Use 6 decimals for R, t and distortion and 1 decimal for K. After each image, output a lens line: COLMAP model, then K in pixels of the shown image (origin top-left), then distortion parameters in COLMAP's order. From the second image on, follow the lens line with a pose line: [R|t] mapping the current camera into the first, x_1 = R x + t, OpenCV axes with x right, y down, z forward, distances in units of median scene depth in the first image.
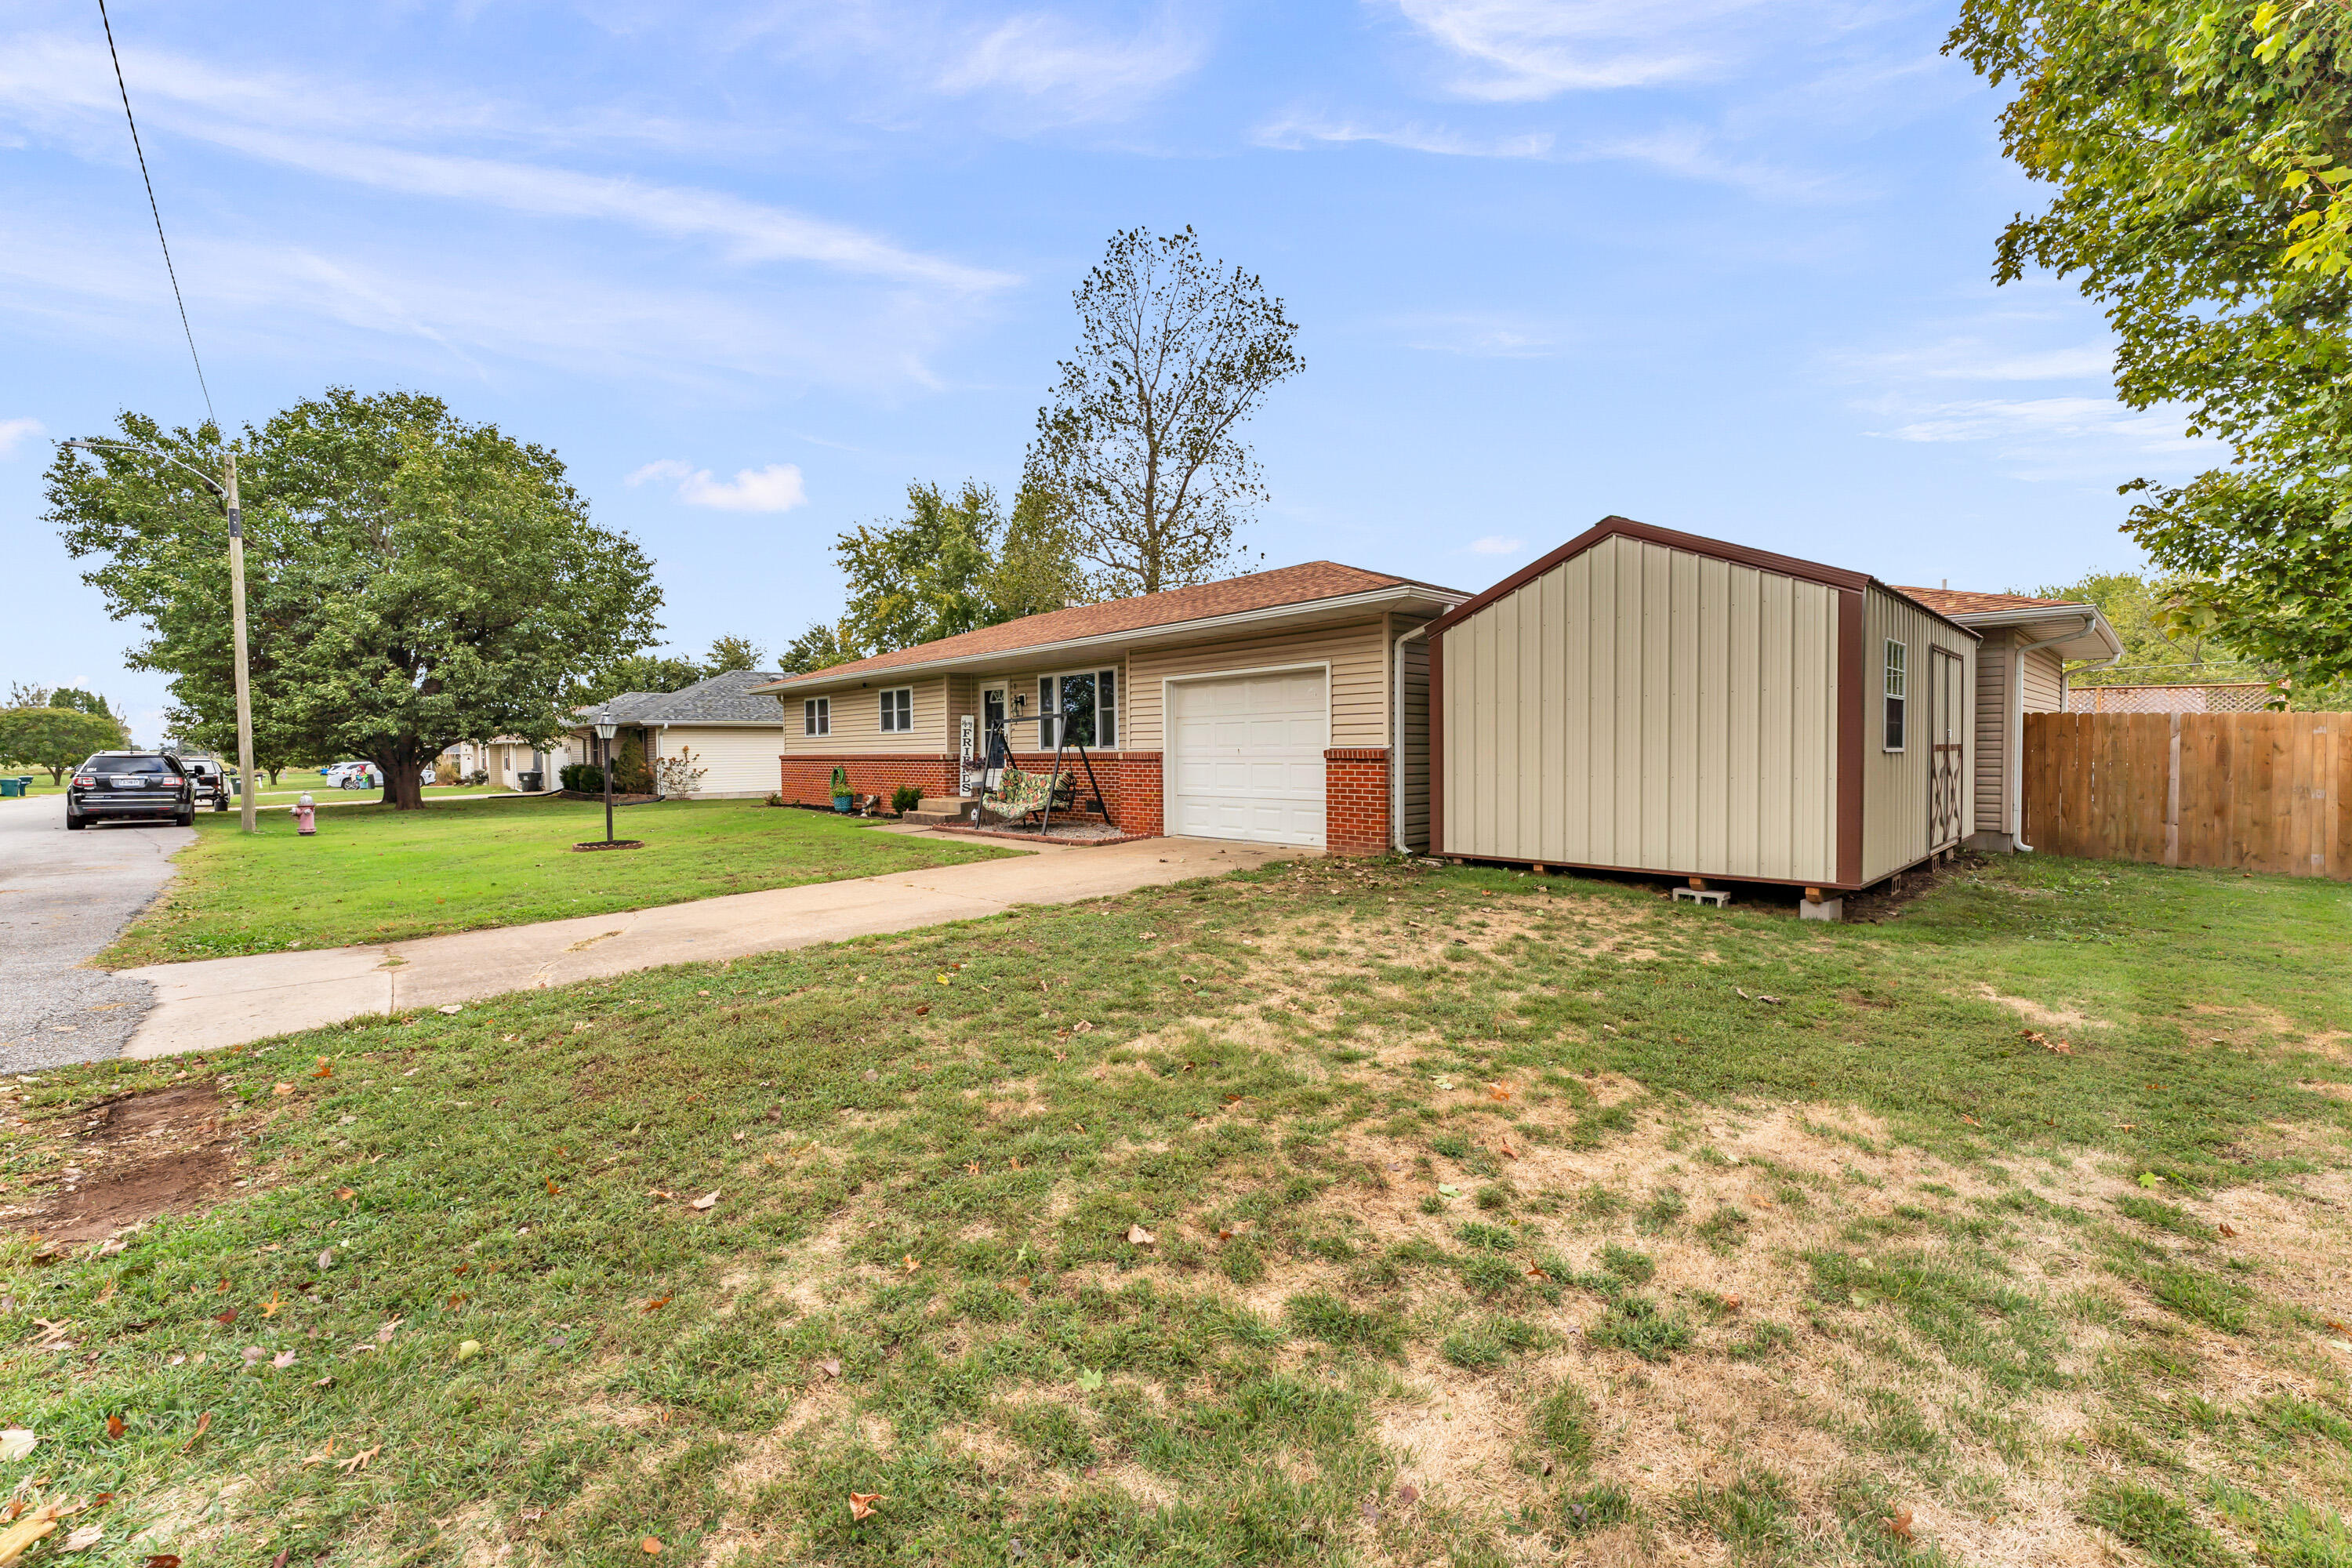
lens RADIAL K [[949.1, 0, 1174.4], [0, 949.1, 779.1], [0, 0, 1]] dist [0.000436, 0.000181]
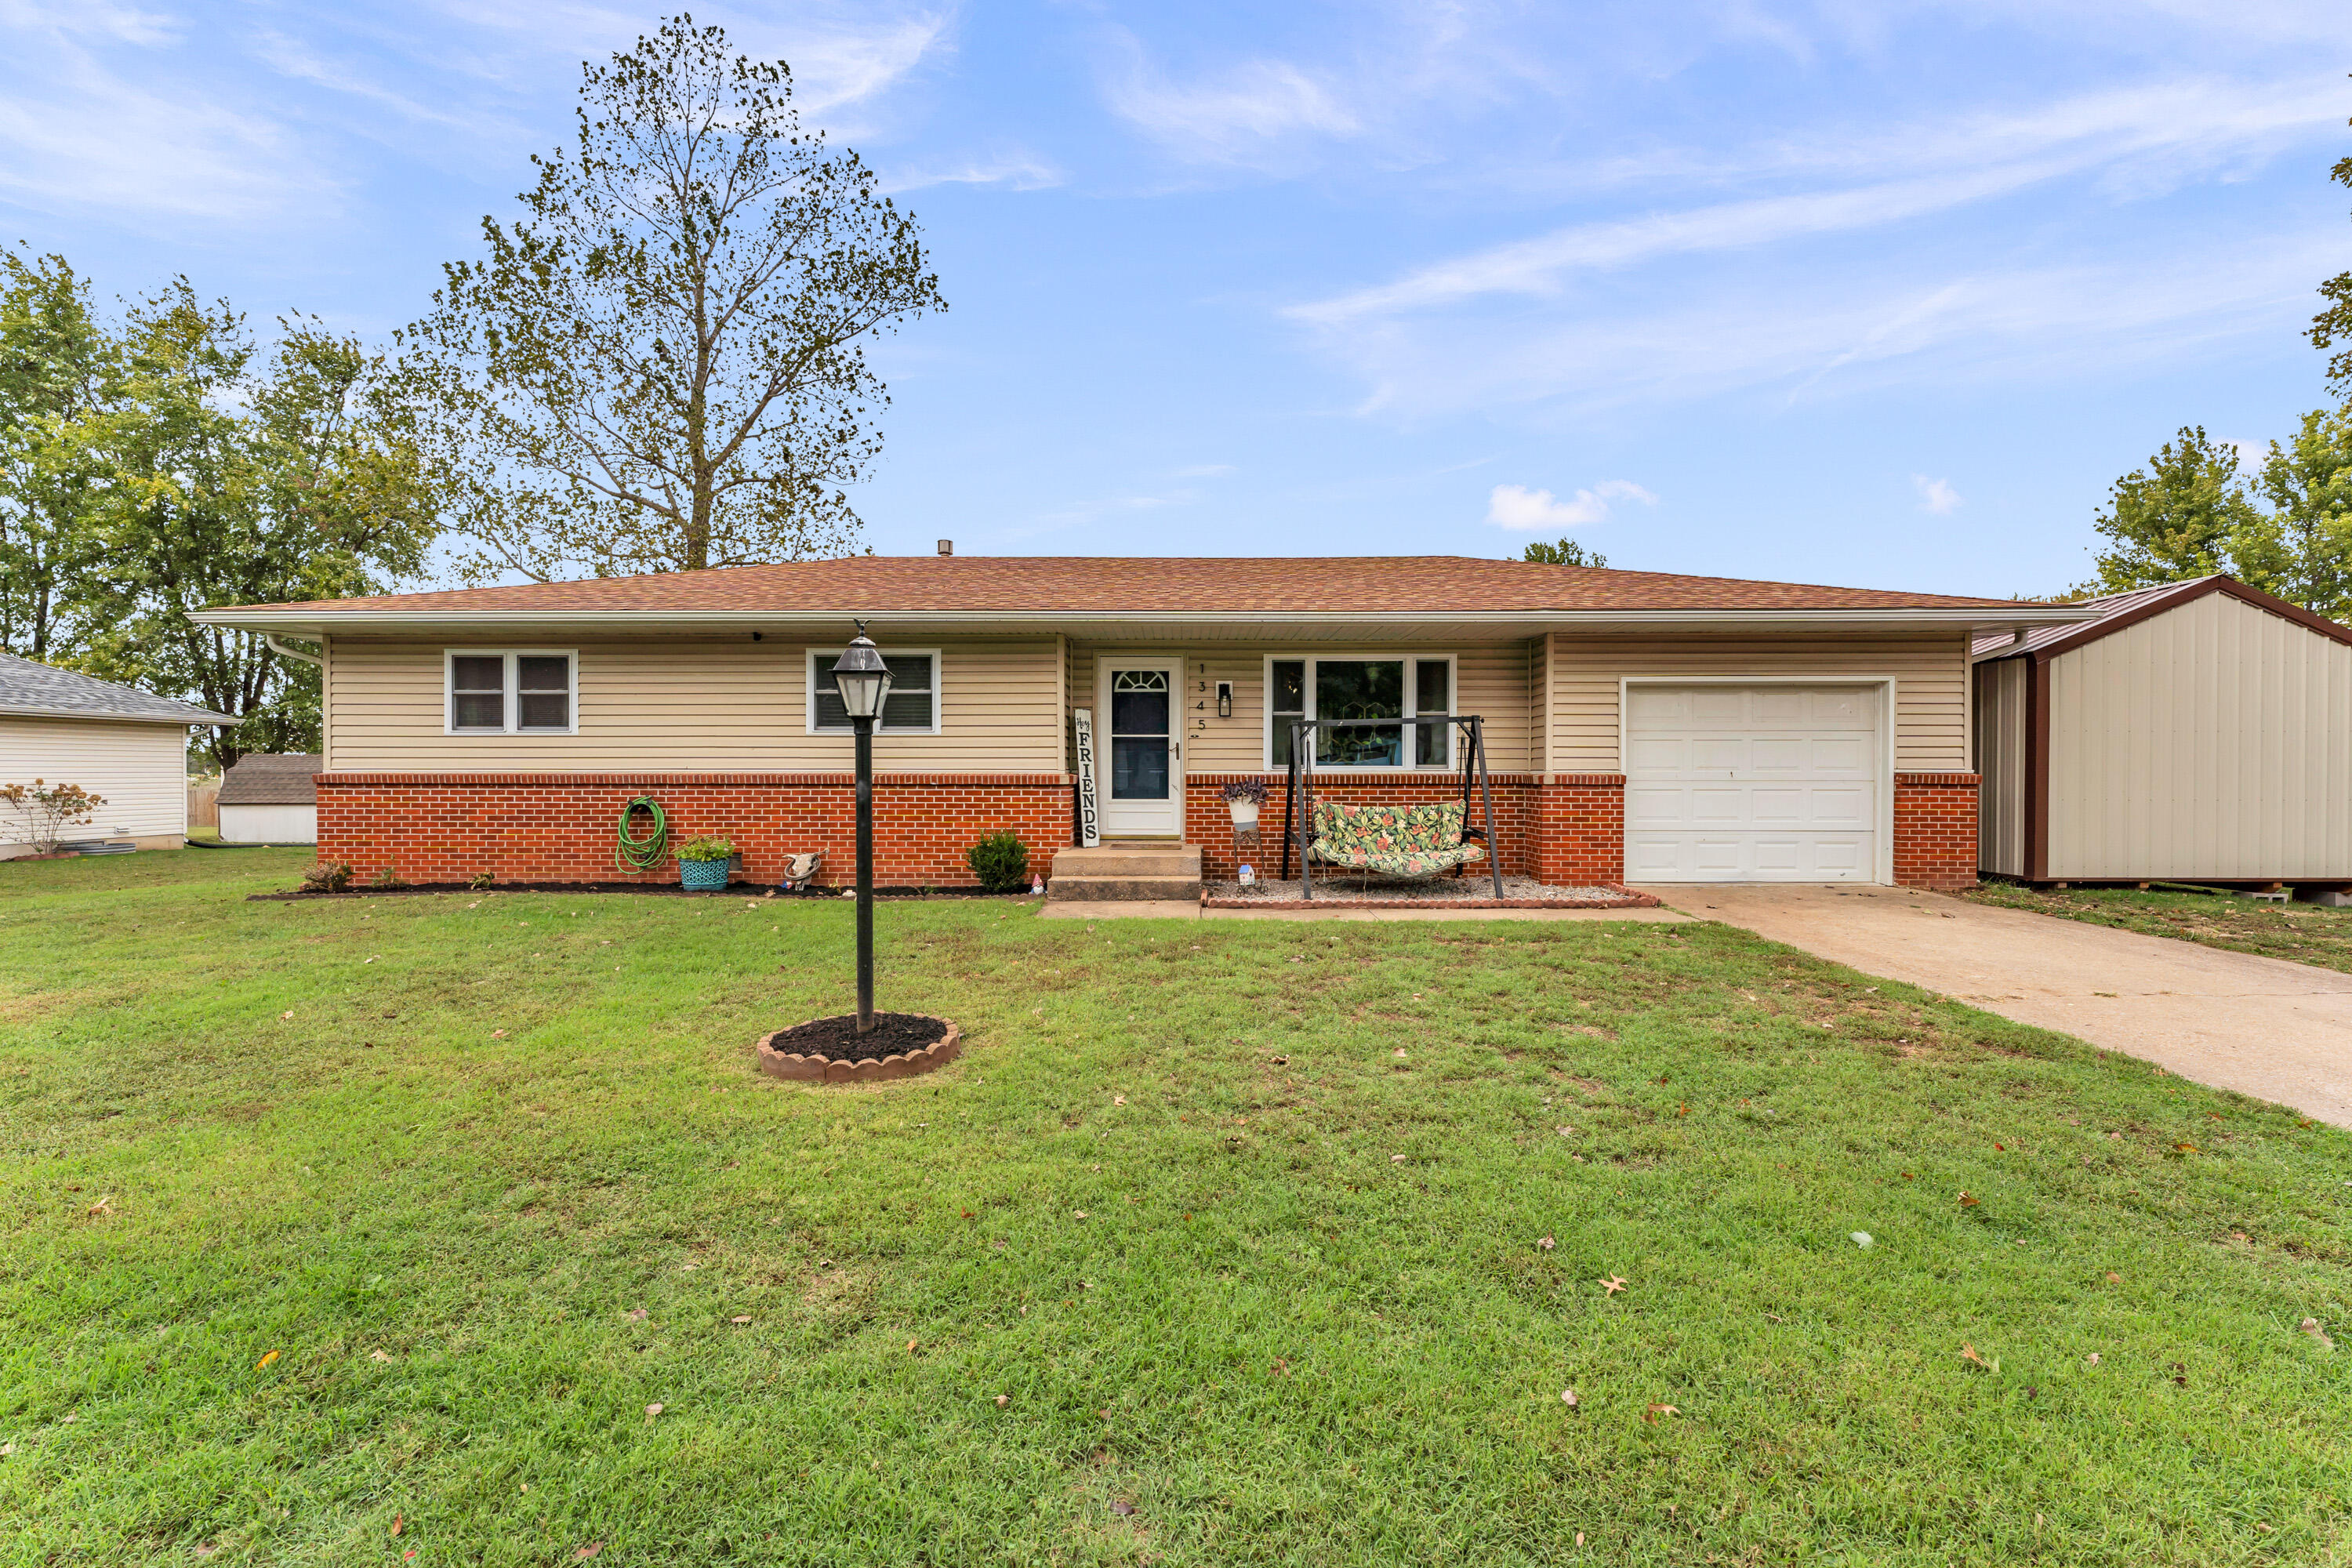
lens RADIAL K [[949.1, 0, 1180.1], [0, 949.1, 784.4], [0, 0, 1]] dist [0.000436, 0.000181]
pose [[0.684306, 0.002015, 0.729192, -0.684946], [0.014430, 0.999763, -0.016304, -0.011466], [-0.729052, 0.021679, 0.684115, 0.623569]]
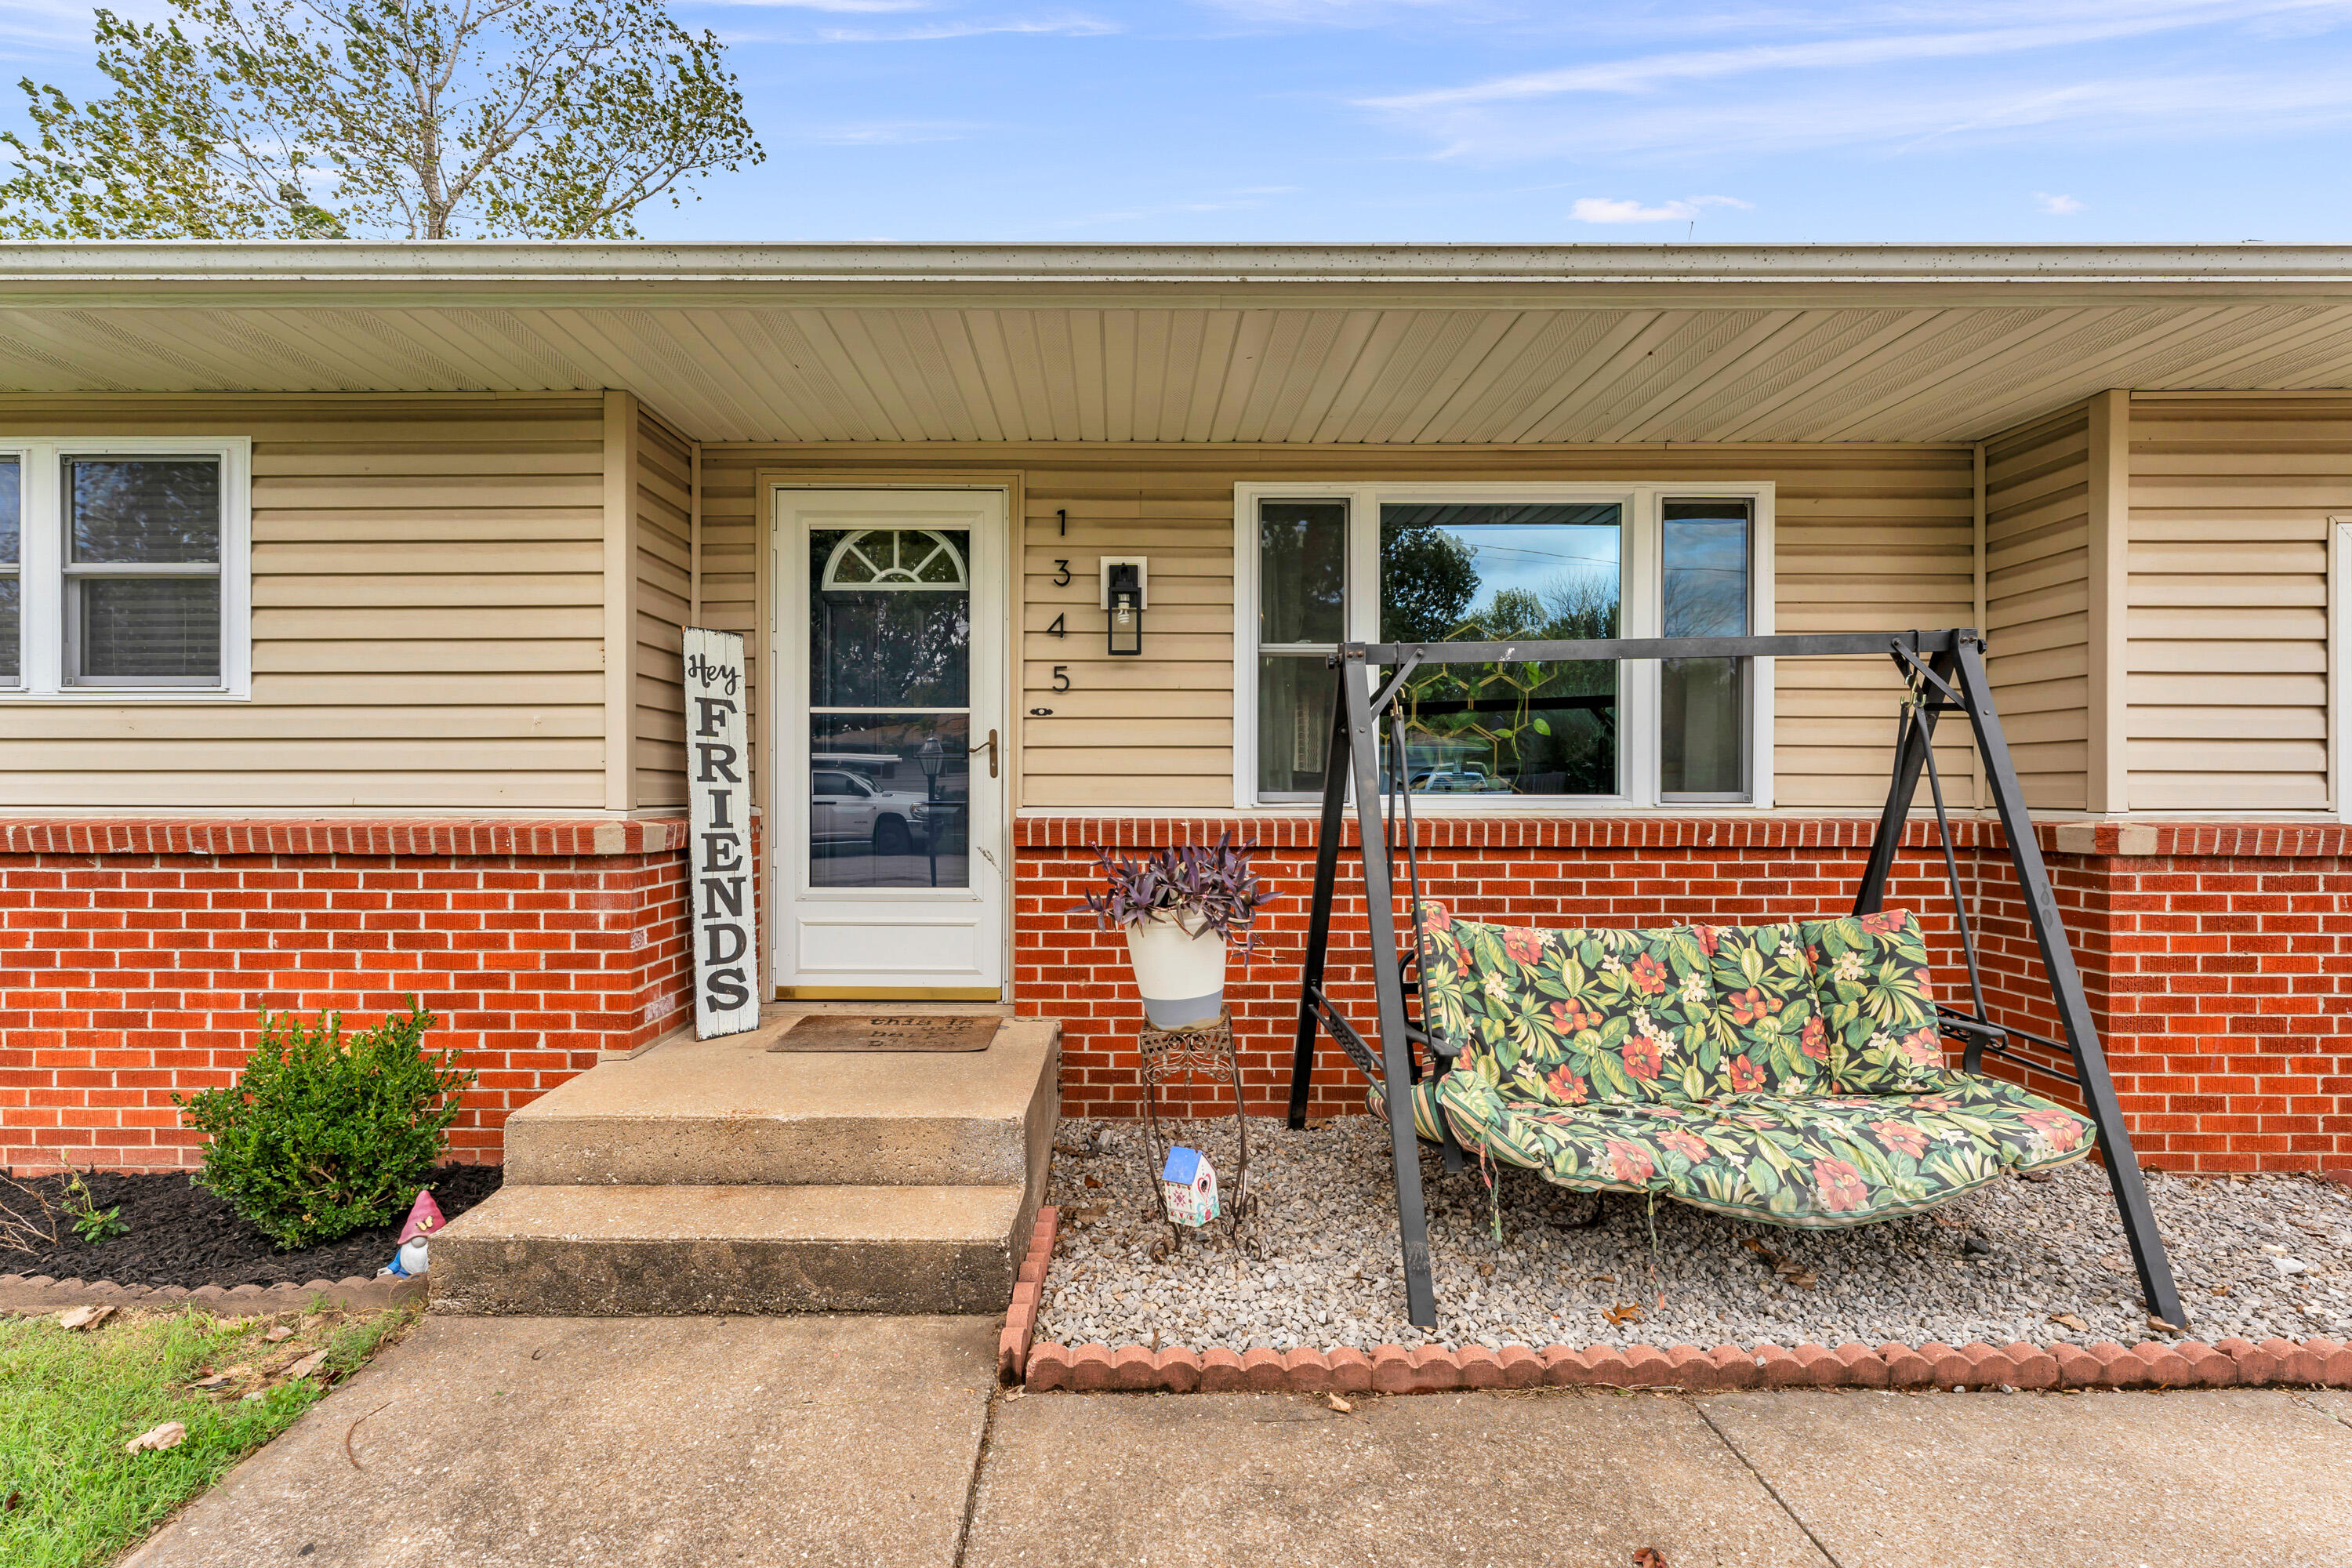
lens RADIAL K [[949.1, 0, 1115.0], [0, 949.1, 802.3], [0, 0, 1]] dist [0.000436, 0.000181]
pose [[0.682389, 0.004255, 0.730977, -0.347796], [0.013612, 0.999736, -0.018527, -0.028855], [-0.730863, 0.022593, 0.682150, 0.900448]]
